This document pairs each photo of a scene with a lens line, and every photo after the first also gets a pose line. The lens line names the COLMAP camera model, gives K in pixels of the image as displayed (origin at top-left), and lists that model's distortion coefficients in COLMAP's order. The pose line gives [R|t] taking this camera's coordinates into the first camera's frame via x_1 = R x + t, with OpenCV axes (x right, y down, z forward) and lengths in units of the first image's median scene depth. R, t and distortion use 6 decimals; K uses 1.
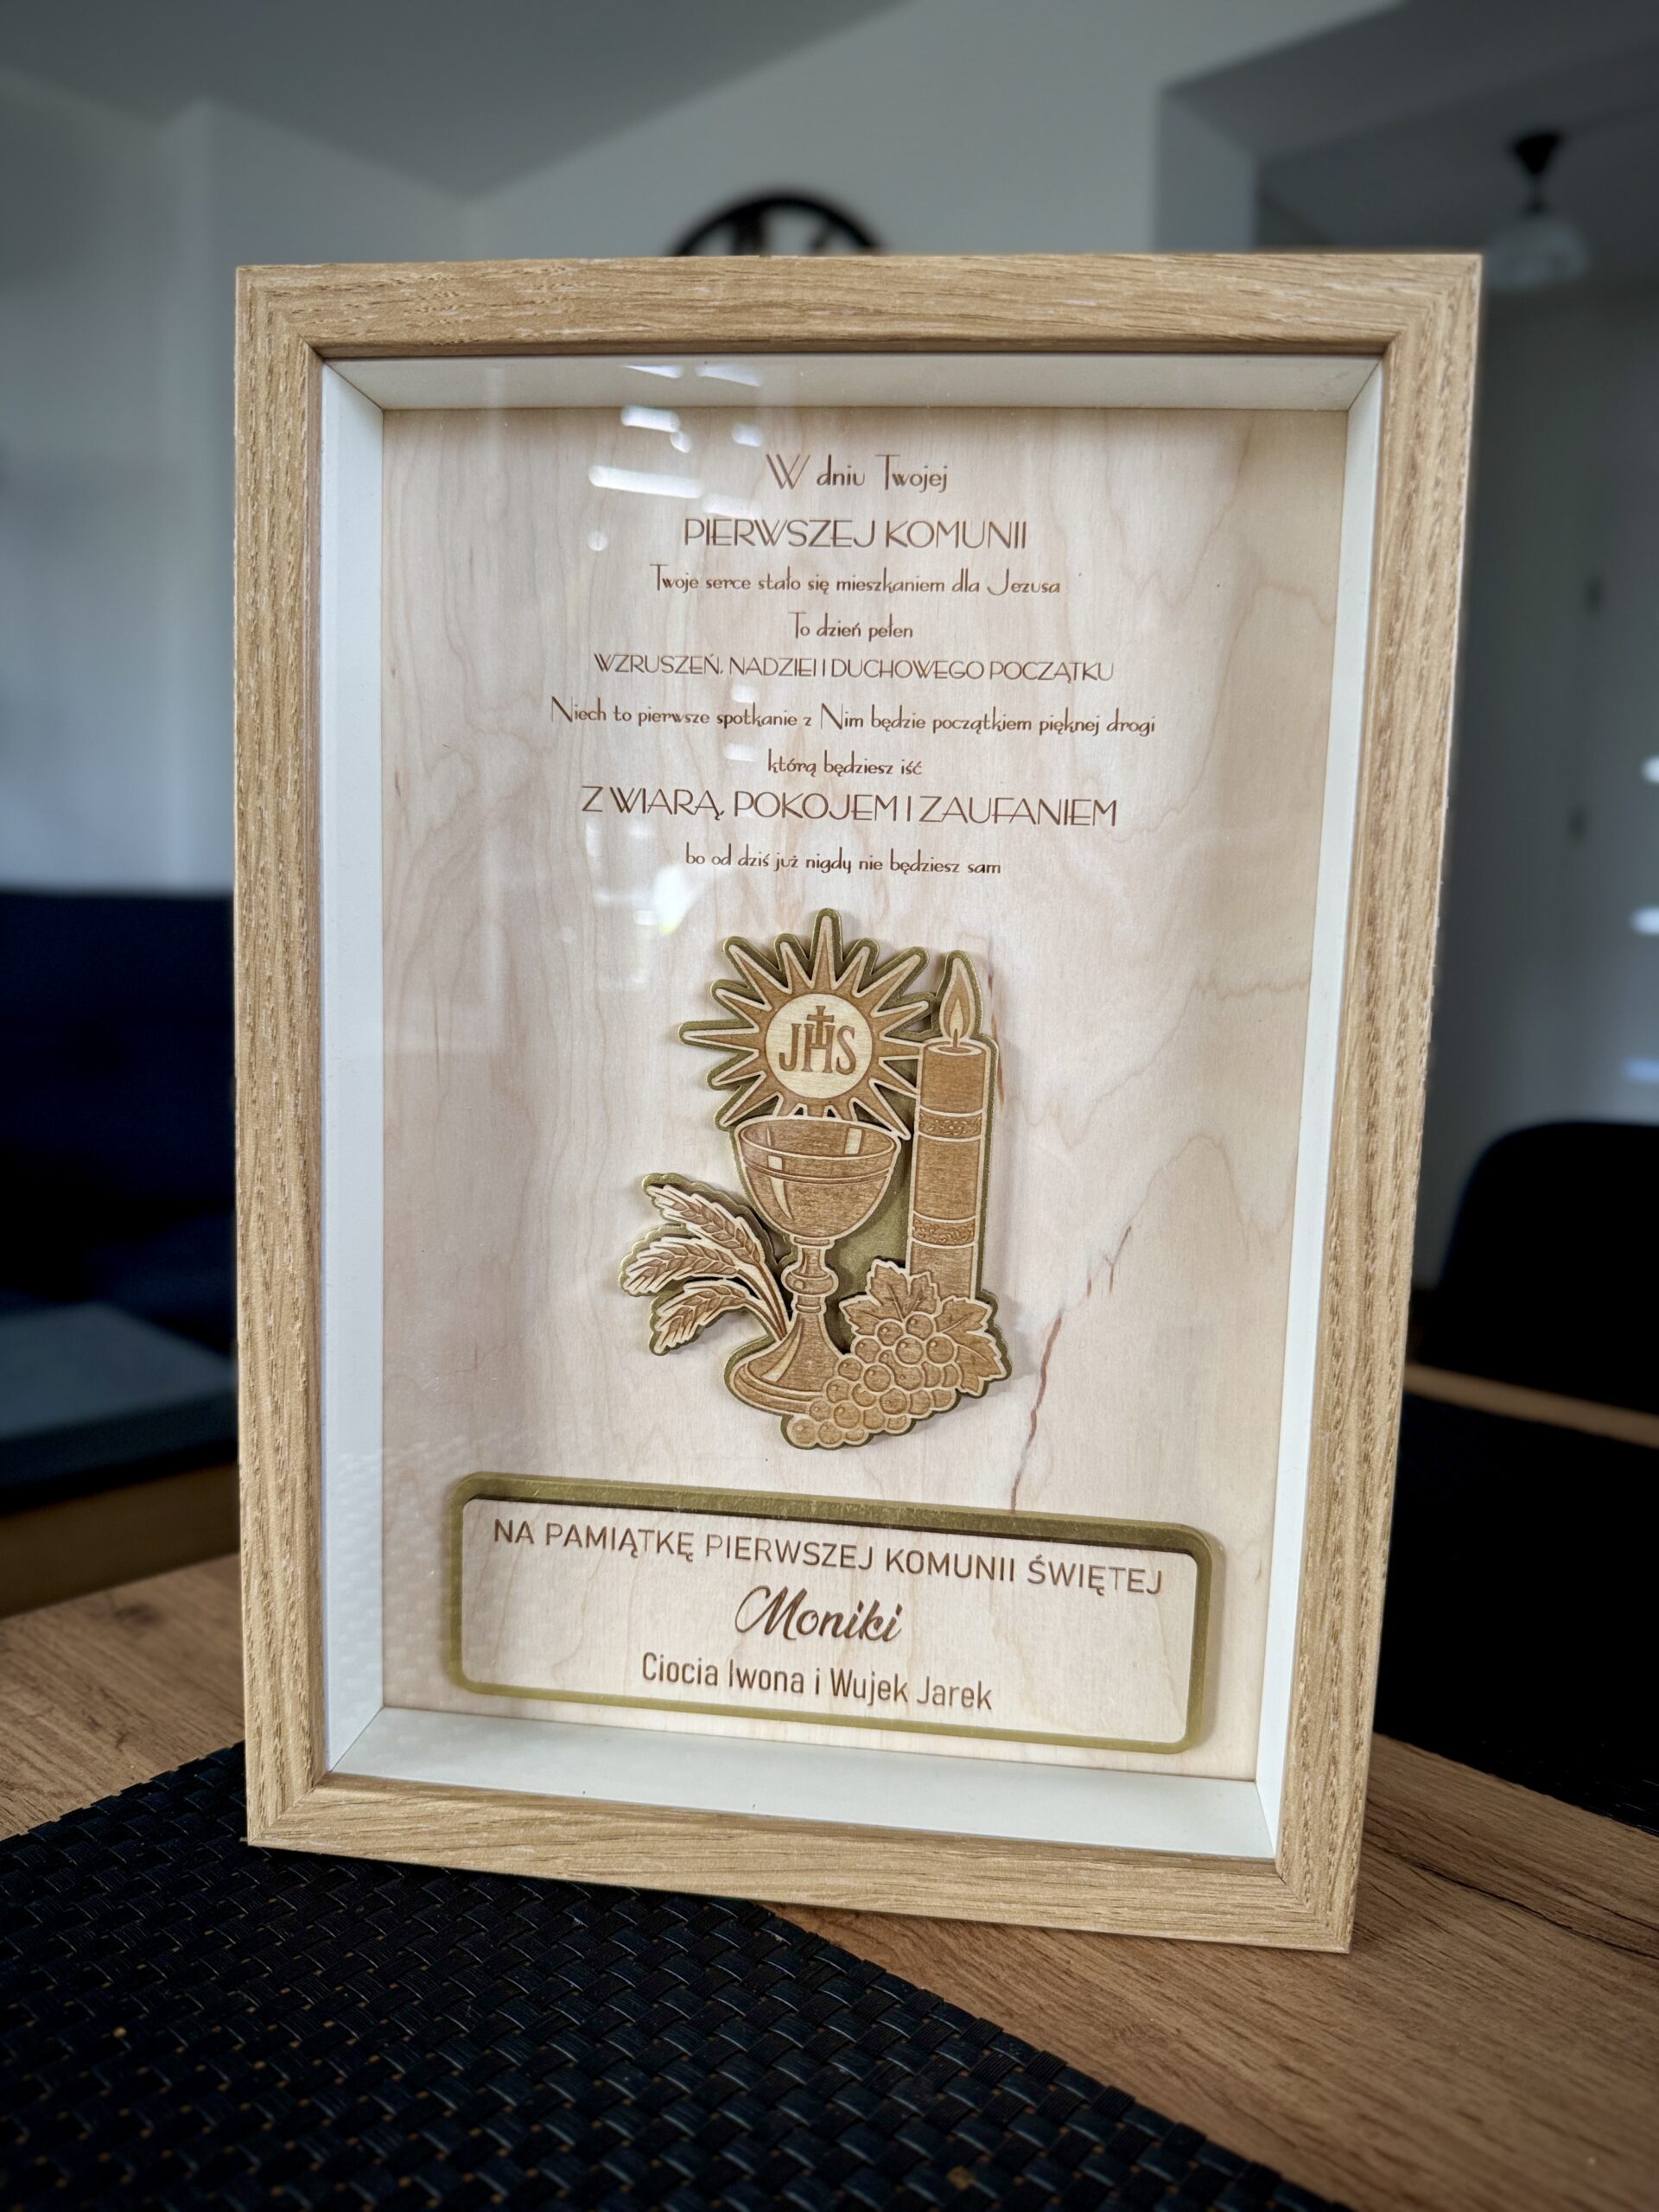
lens RADIAL K [[1612.2, 0, 834.1], [0, 1612.2, 1108.4], [0, 0, 1]] dist [0.028223, -0.122417]
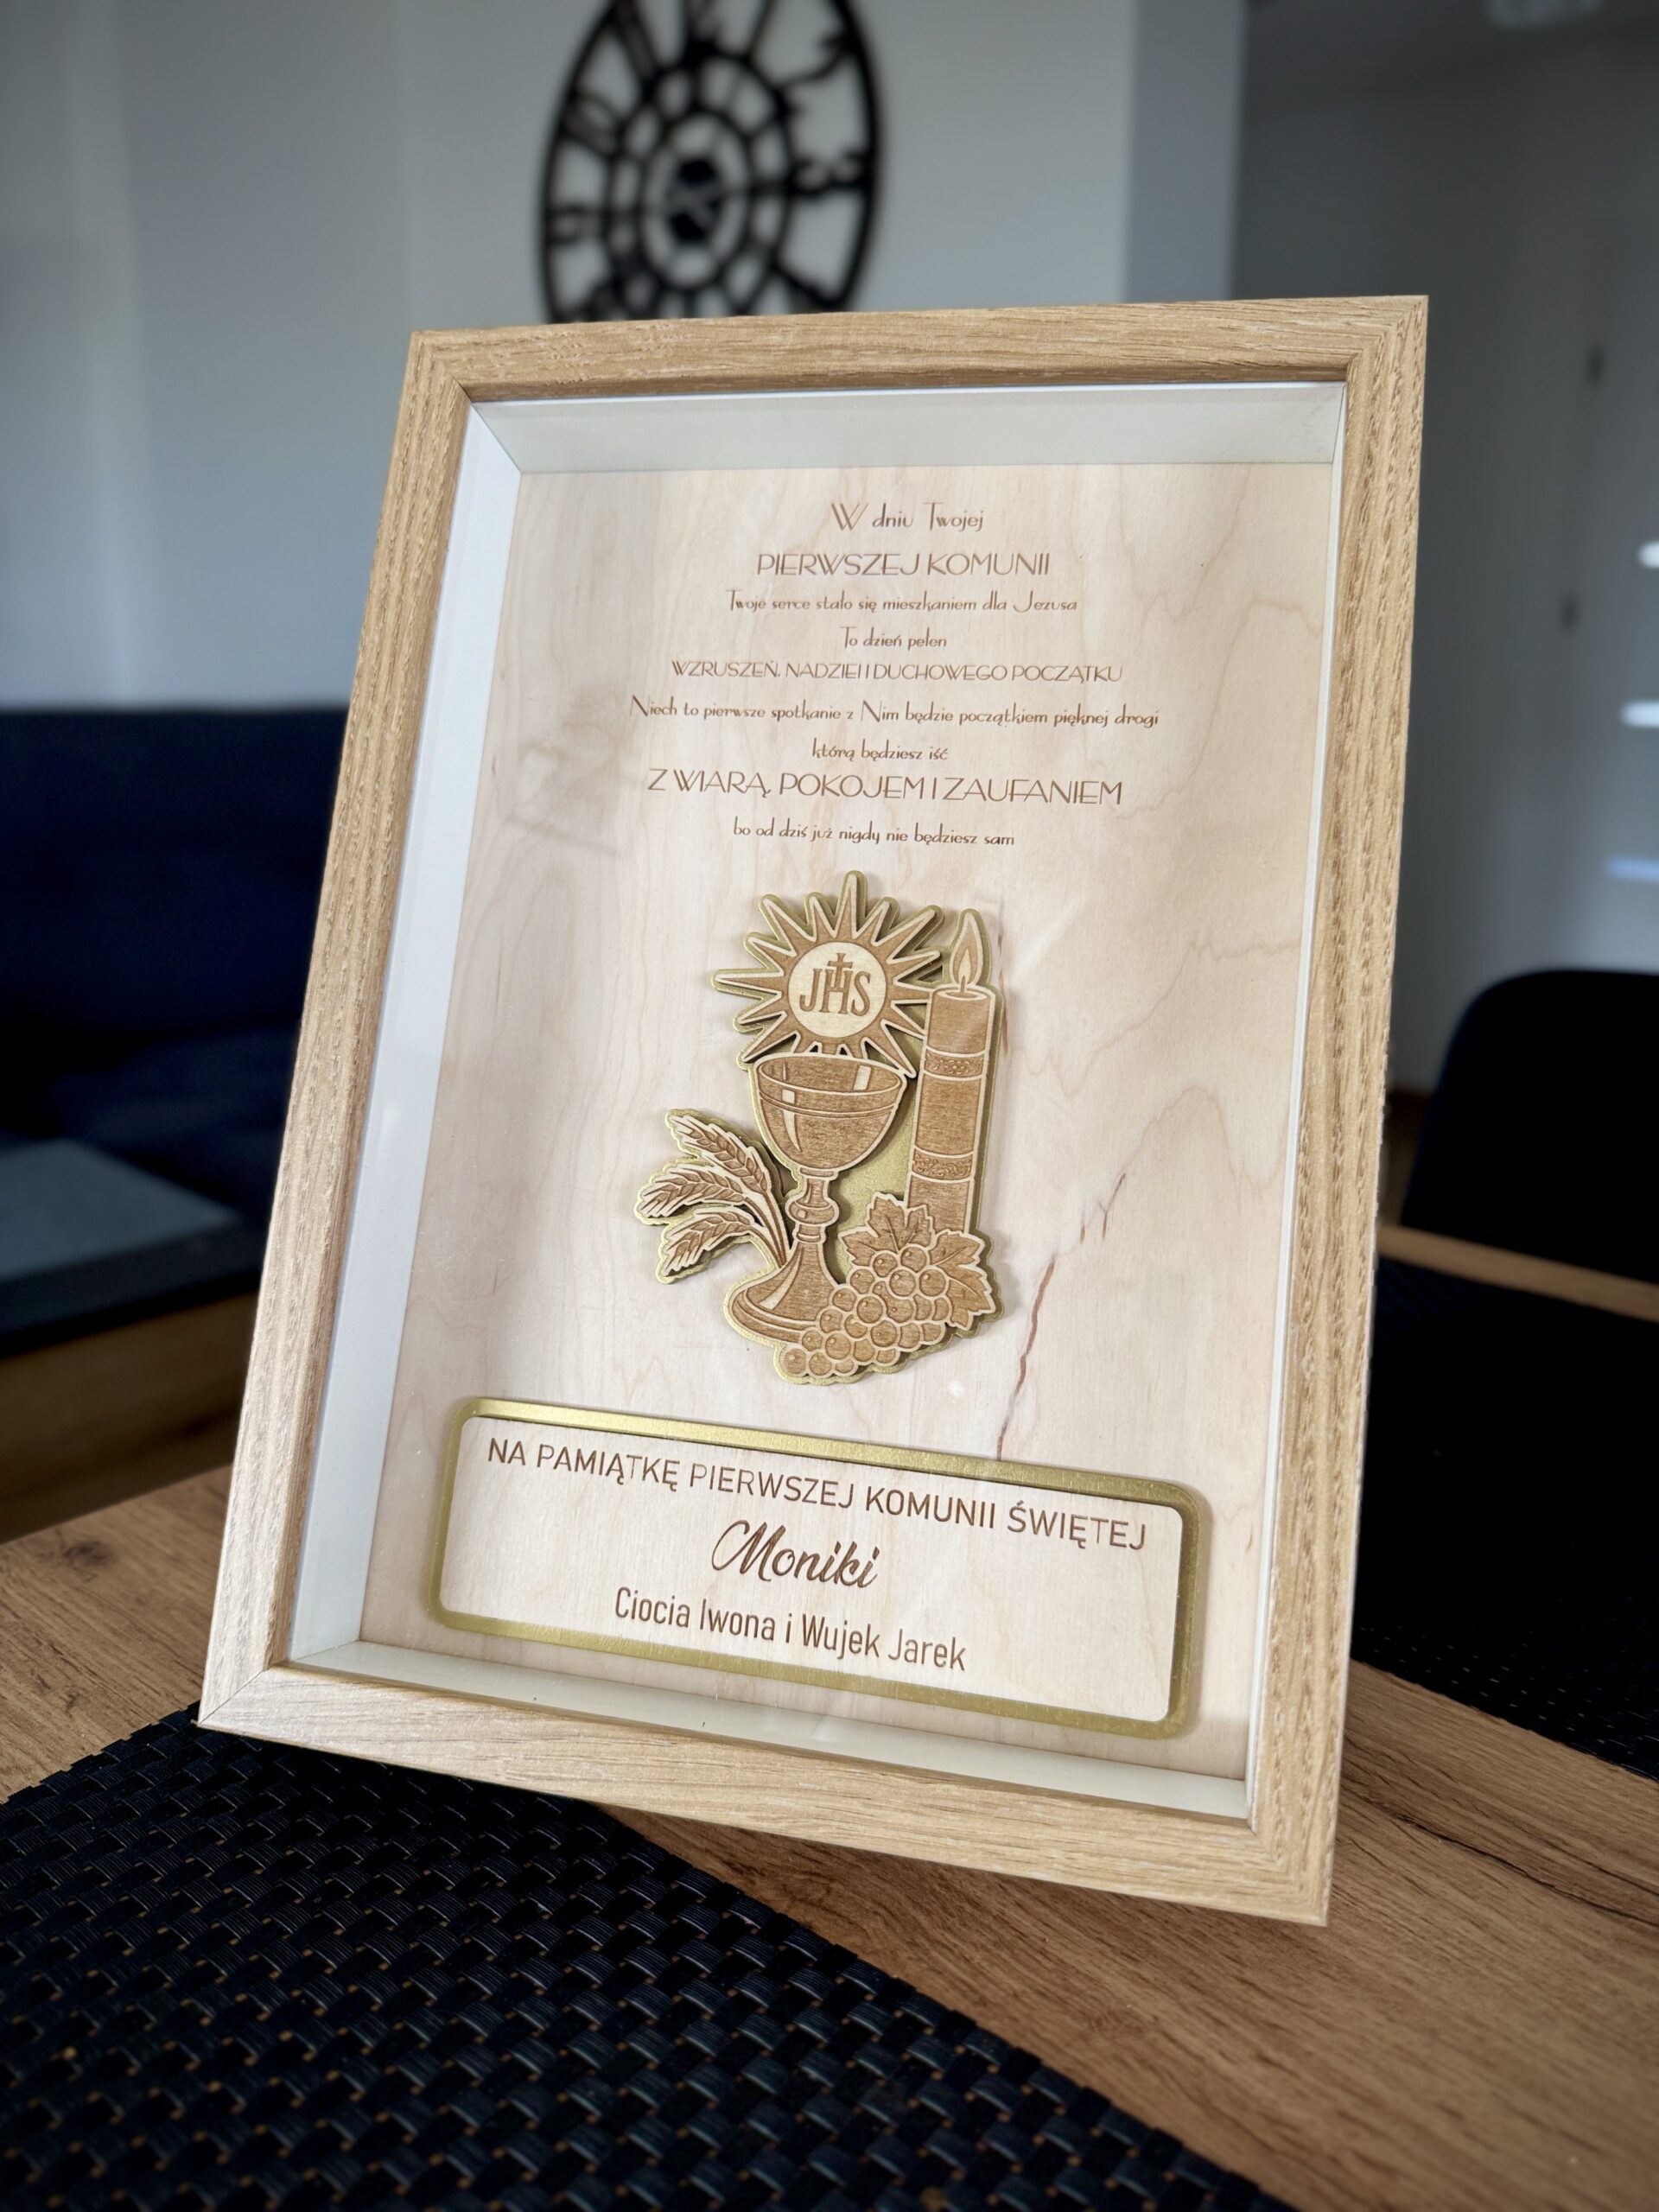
lens RADIAL K [[1612.2, 0, 833.8], [0, 1612.2, 1109.0], [0, 0, 1]] dist [0.028223, -0.122417]
pose [[0.992576, 0.056558, -0.107681, 0.119028], [-0.082461, 0.963700, -0.253934, 0.341366], [0.089410, 0.260928, 0.961209, -0.017192]]
